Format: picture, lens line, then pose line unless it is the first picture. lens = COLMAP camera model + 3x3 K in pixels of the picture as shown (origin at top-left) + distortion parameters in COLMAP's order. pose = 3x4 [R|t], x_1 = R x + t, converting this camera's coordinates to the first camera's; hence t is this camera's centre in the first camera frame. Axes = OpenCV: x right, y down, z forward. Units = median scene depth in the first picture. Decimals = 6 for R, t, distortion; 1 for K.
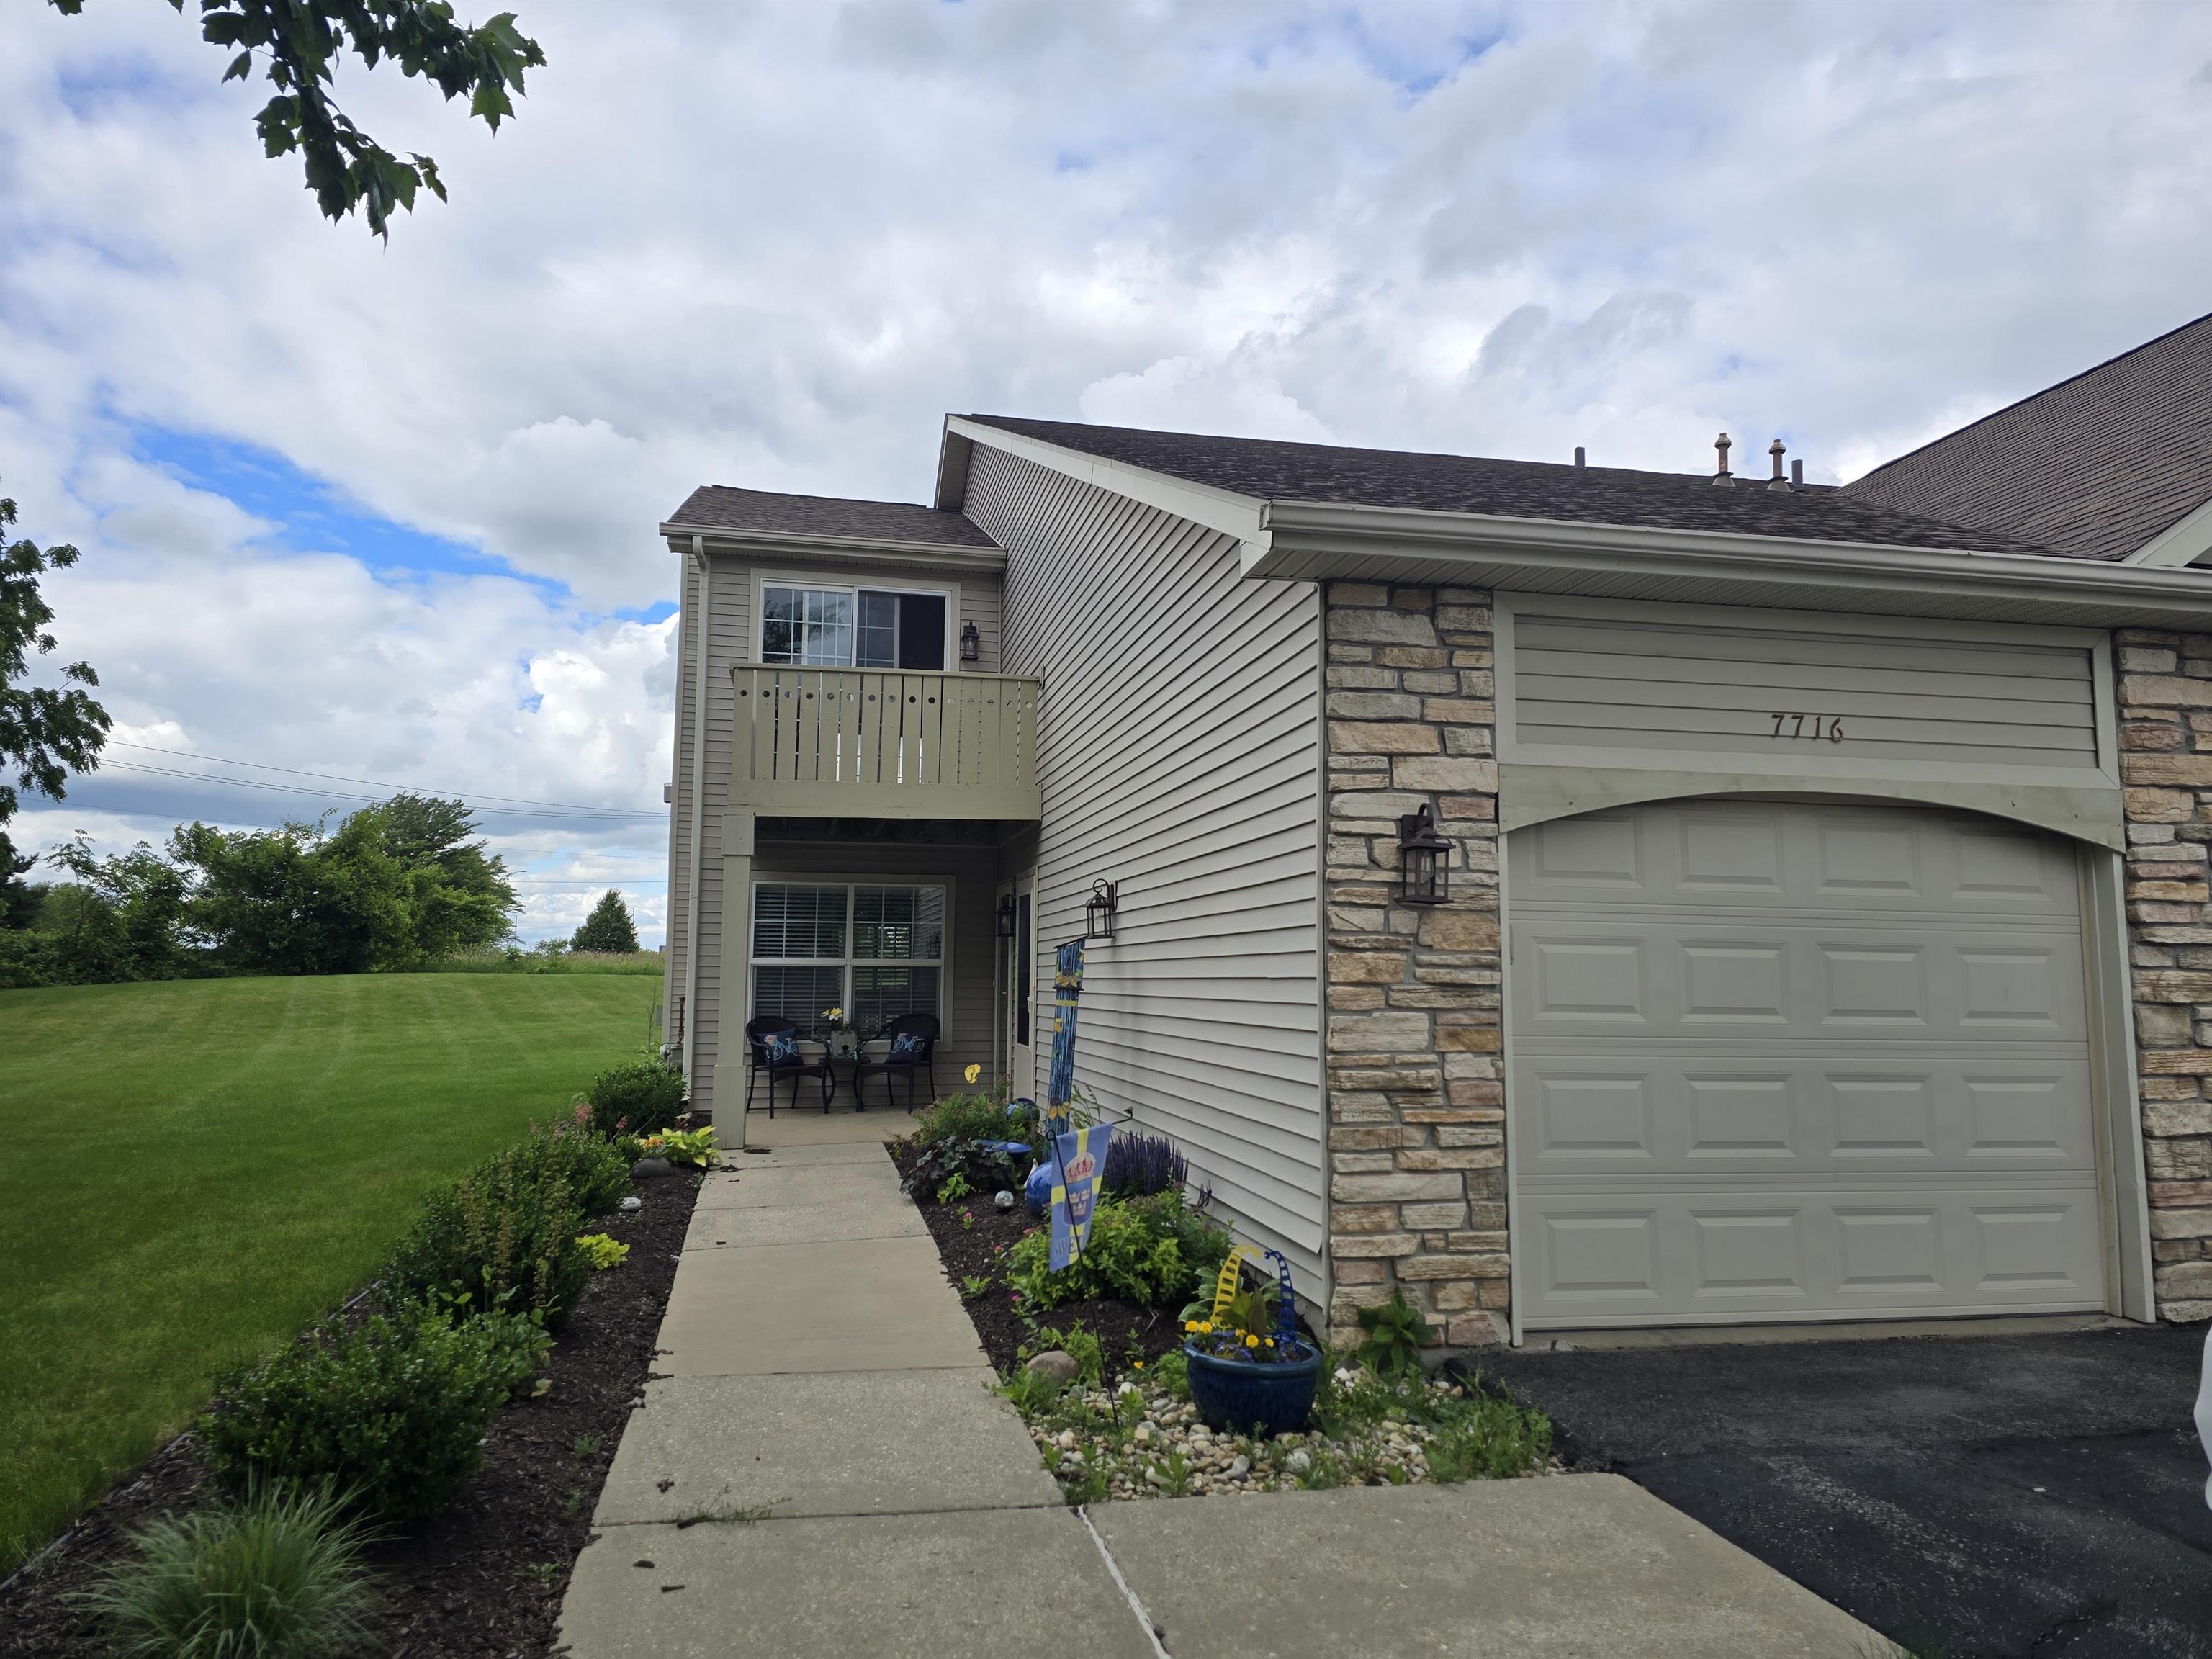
lens RADIAL K [[1464.0, 0, 1118.8], [0, 1464.0, 828.3], [0, 0, 1]] dist [0.061645, -0.119253]
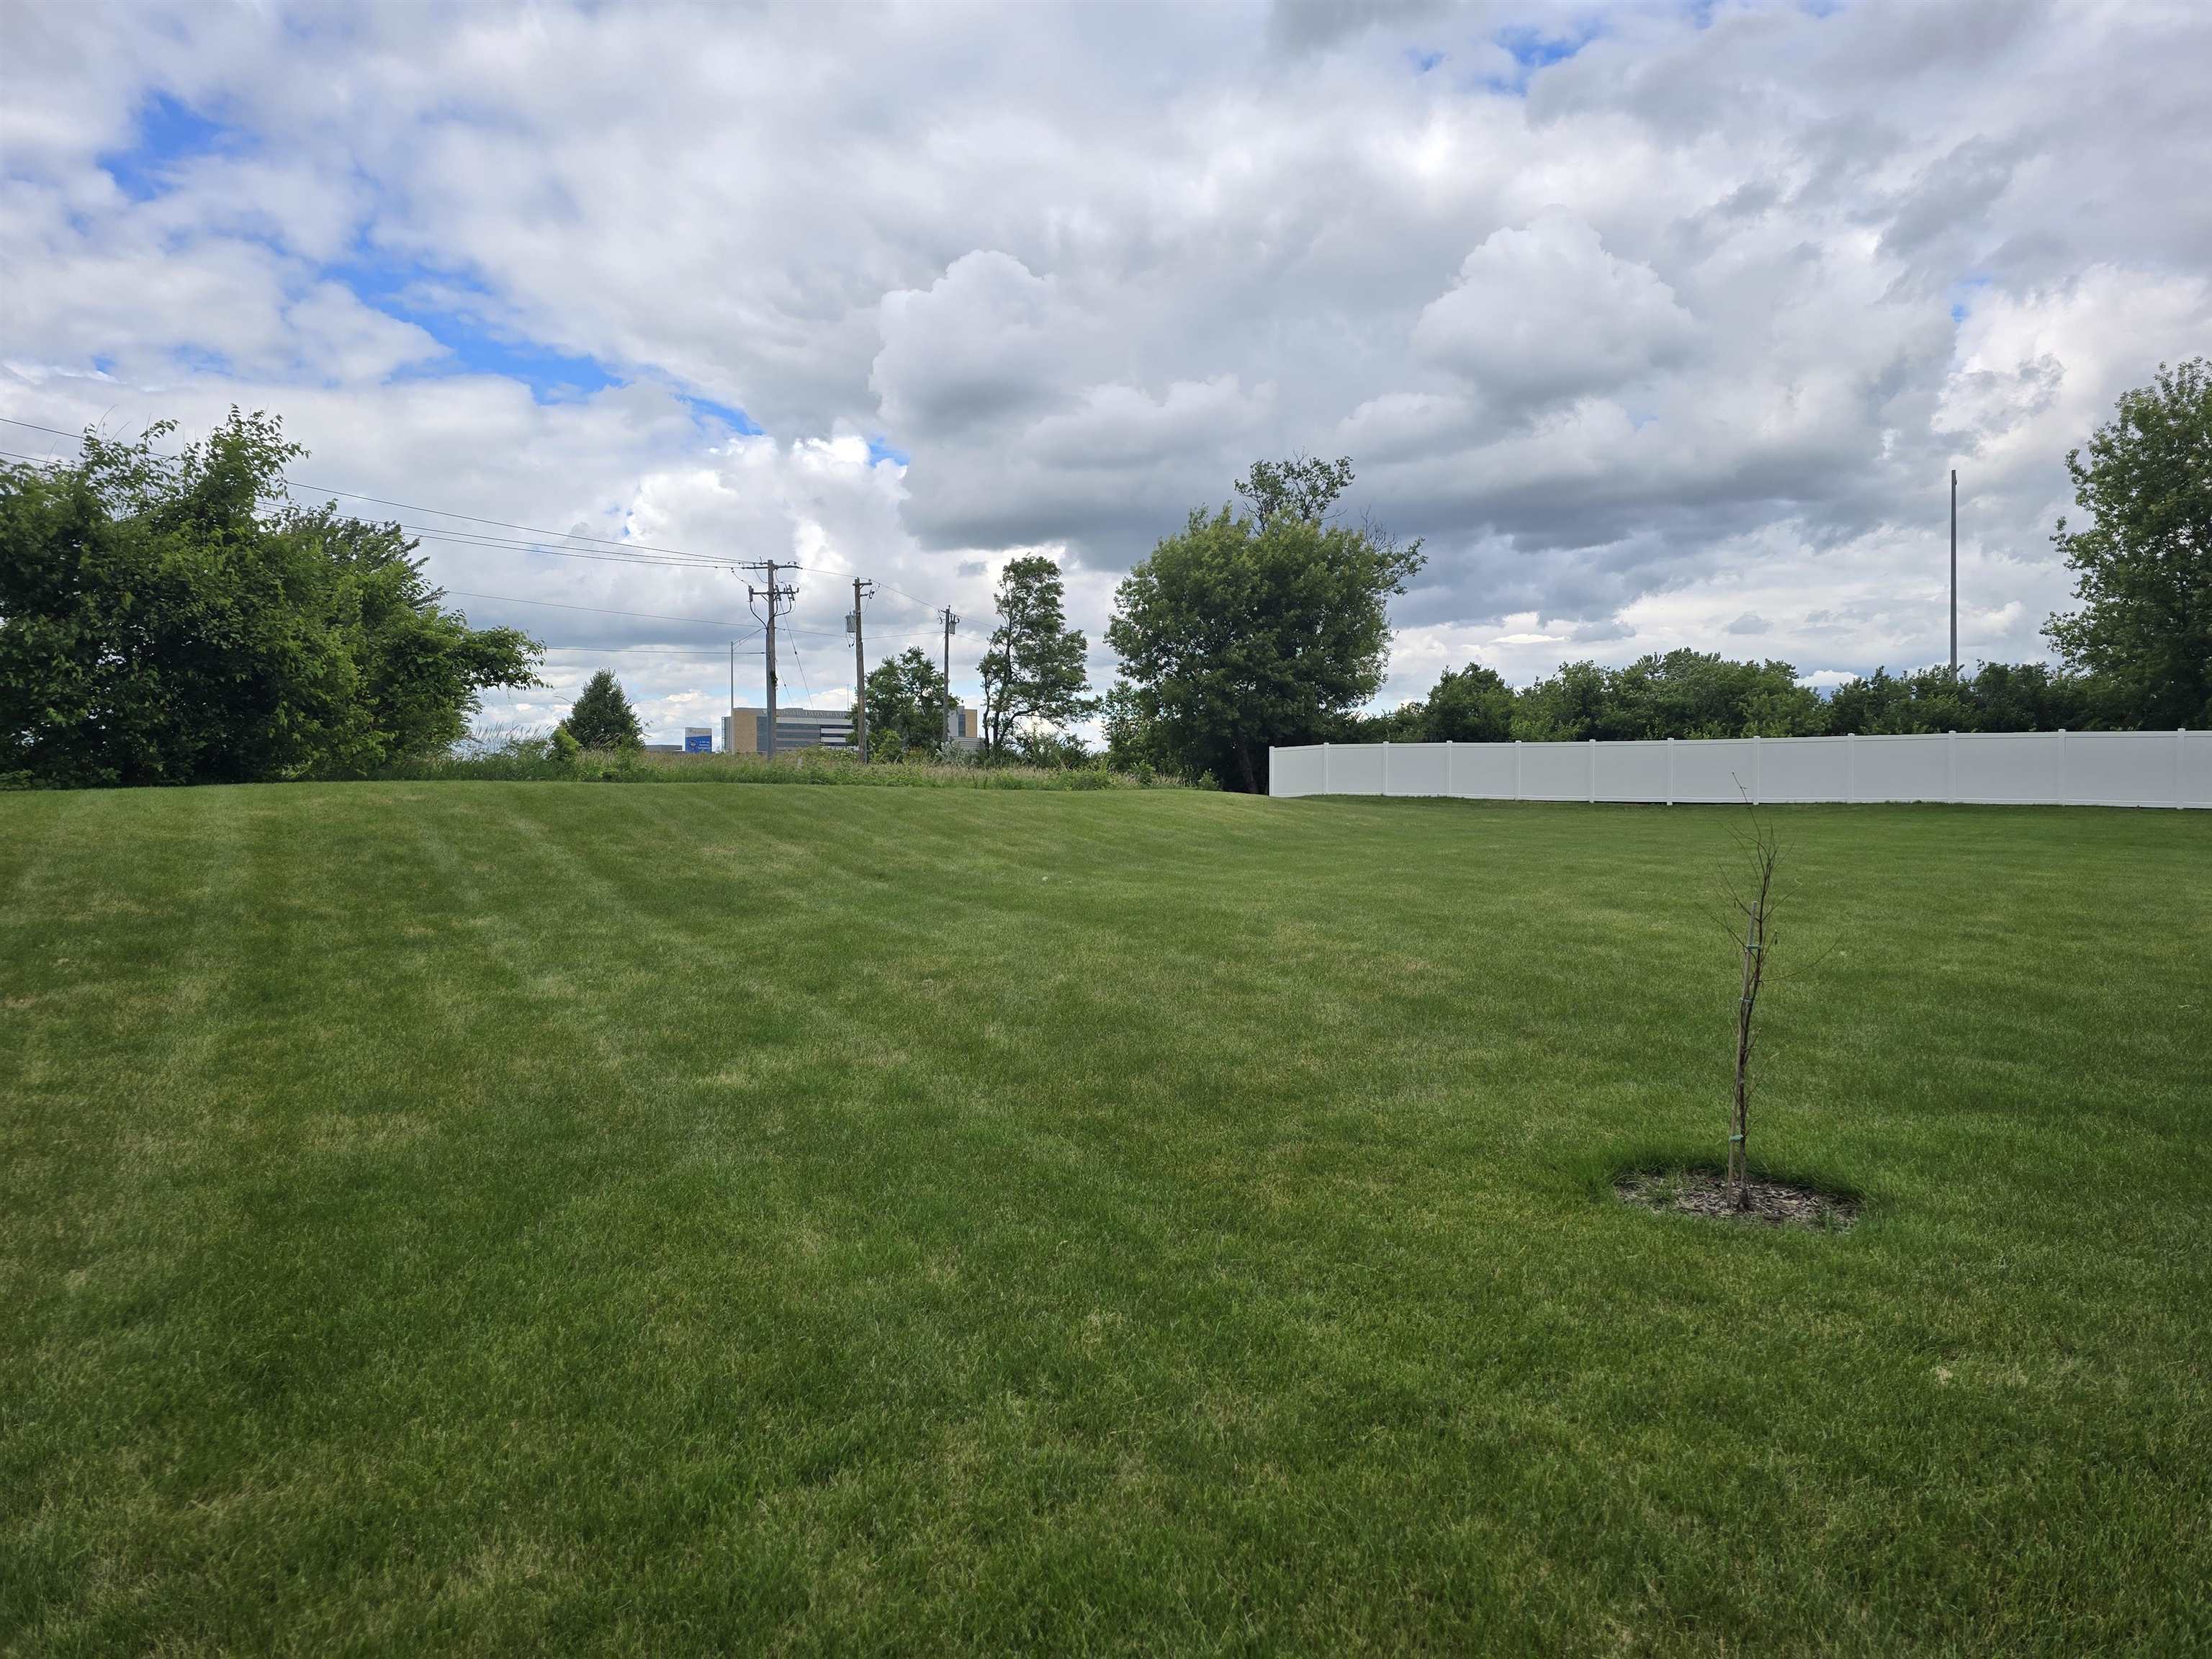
lens RADIAL K [[1464.0, 0, 1118.8], [0, 1464.0, 828.3], [0, 0, 1]] dist [0.061645, -0.119253]
pose [[0.999057, -0.004025, 0.043231, -0.780618], [-0.001727, 0.991224, 0.132185, 0.150882], [-0.043383, -0.132135, 0.990282, 1.559353]]
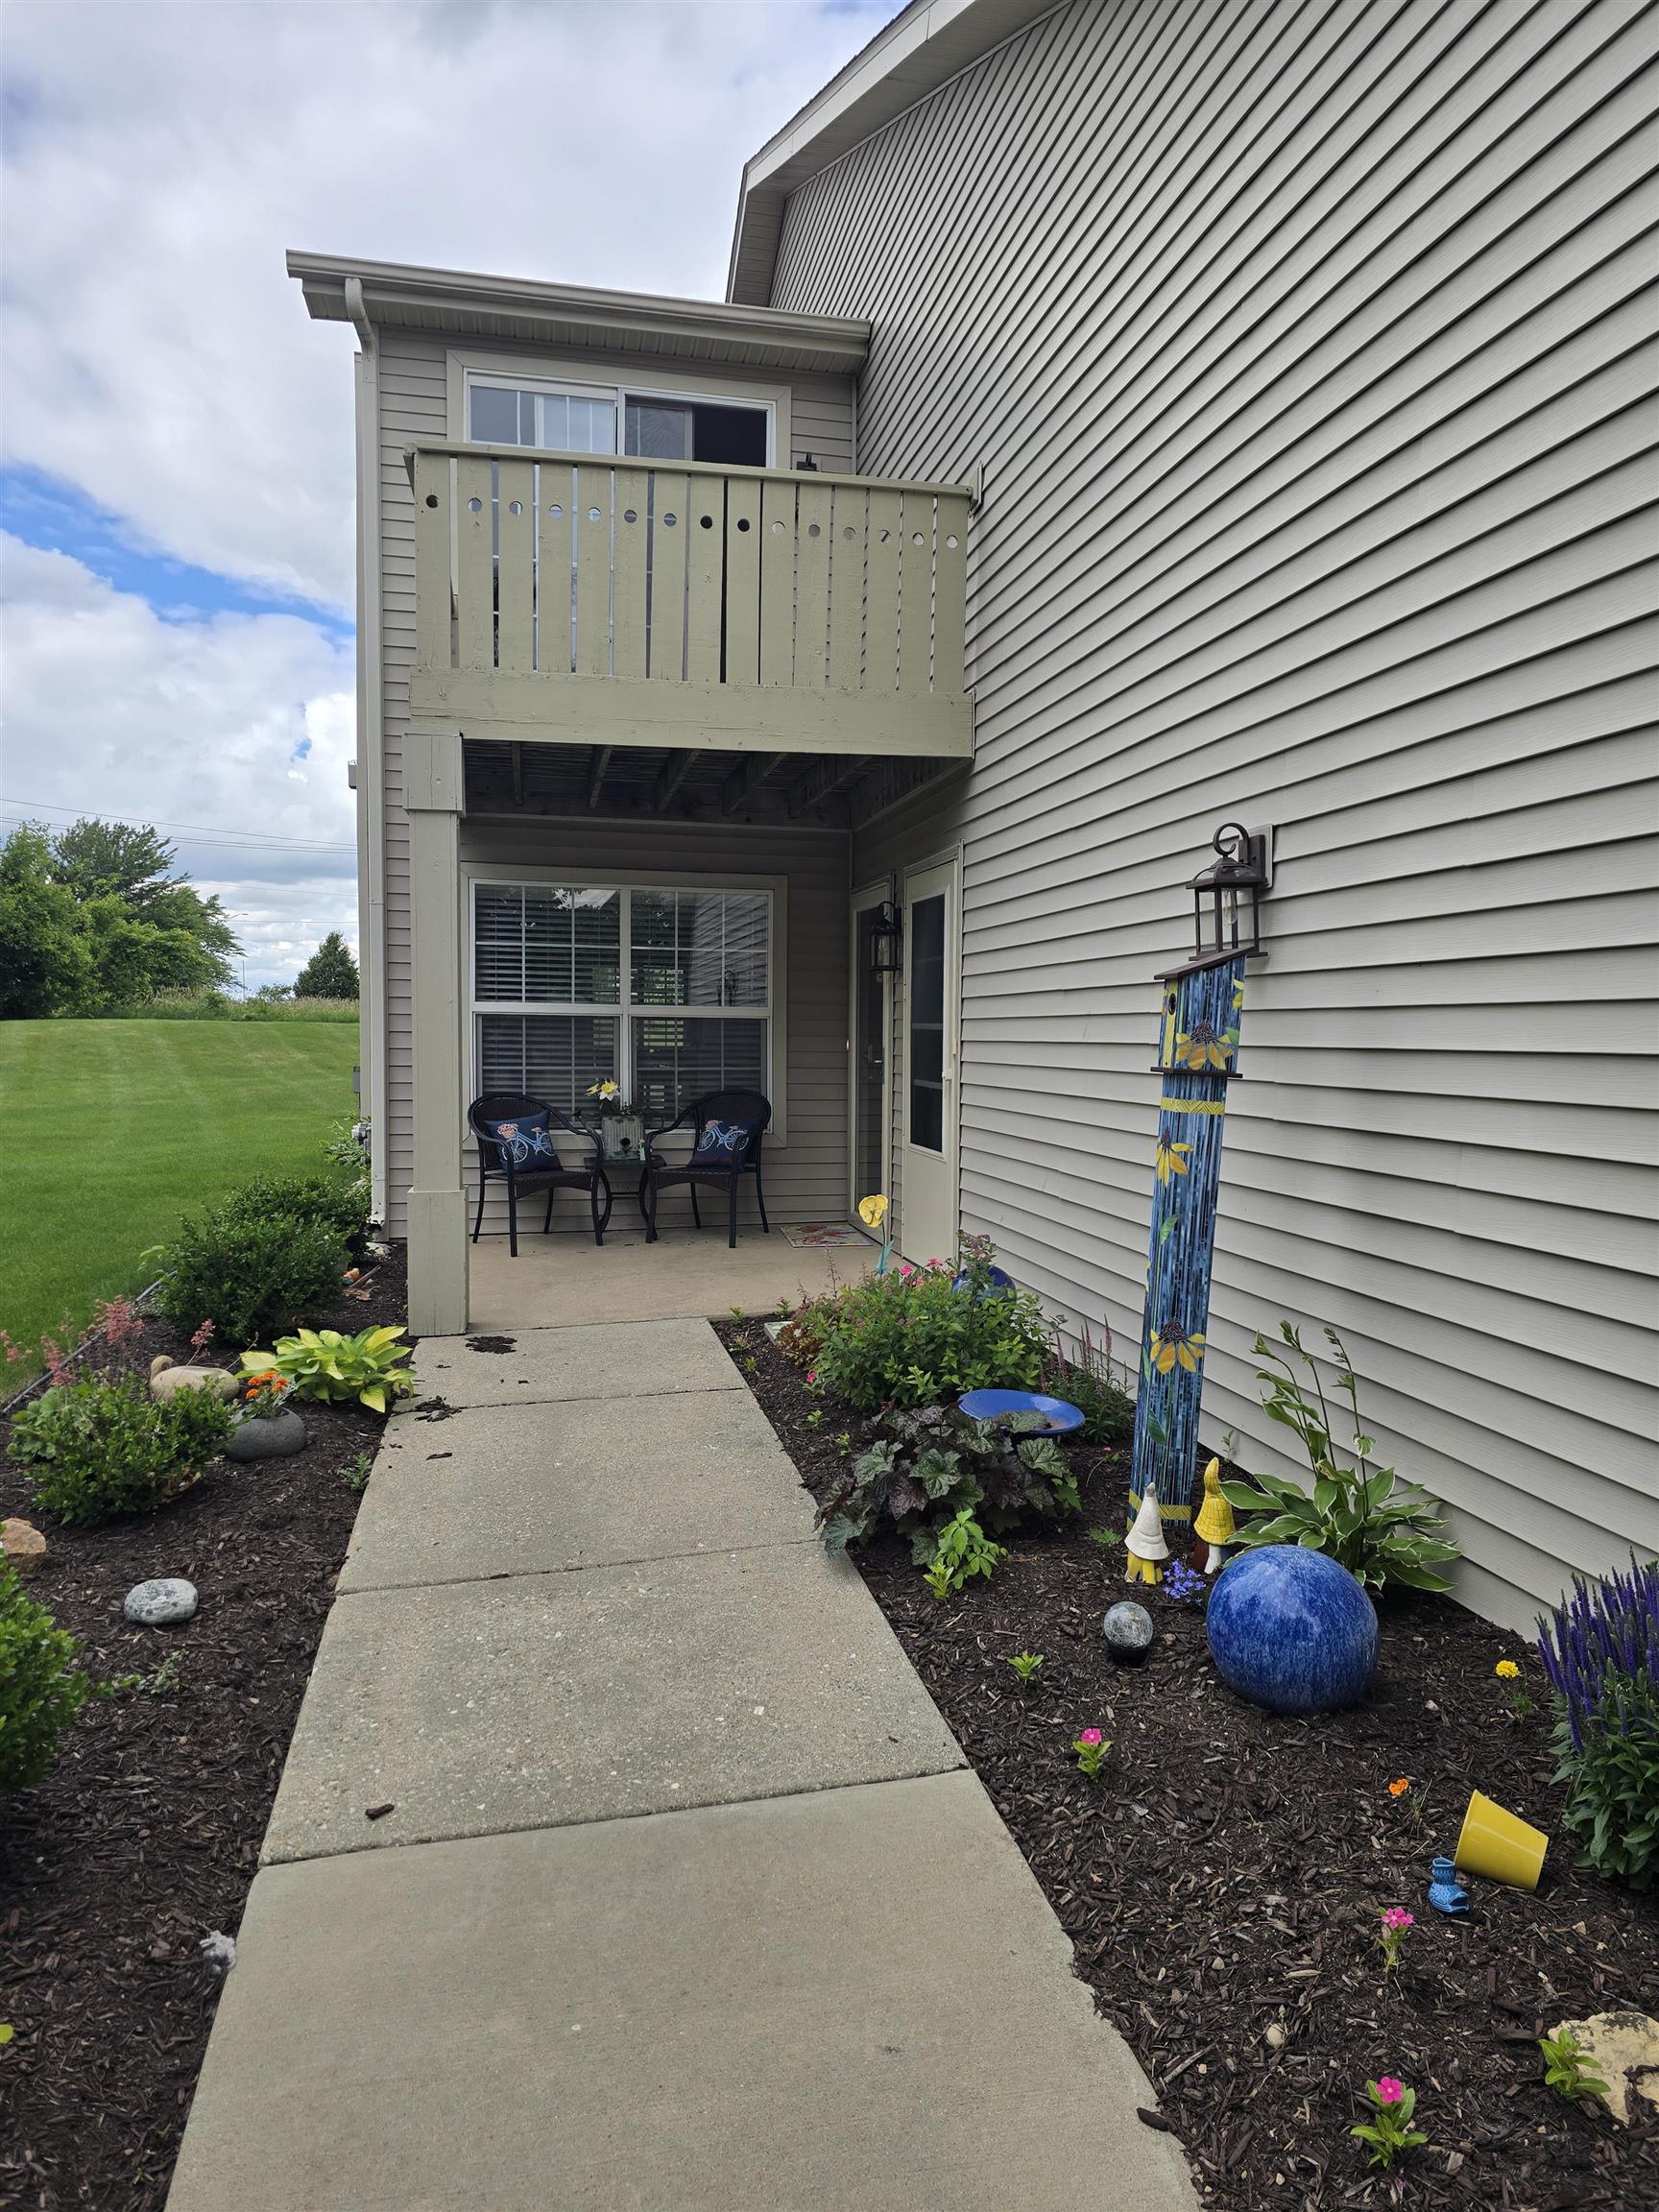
lens RADIAL K [[1464.0, 0, 869.6], [0, 1464.0, 1141.4], [0, 0, 1]] dist [0.061645, -0.119253]
pose [[0.999934, 0.005726, 0.009960, -0.084334], [-0.007395, 0.984251, 0.176620, 0.034319], [-0.008792, -0.176682, 0.984229, 0.361937]]
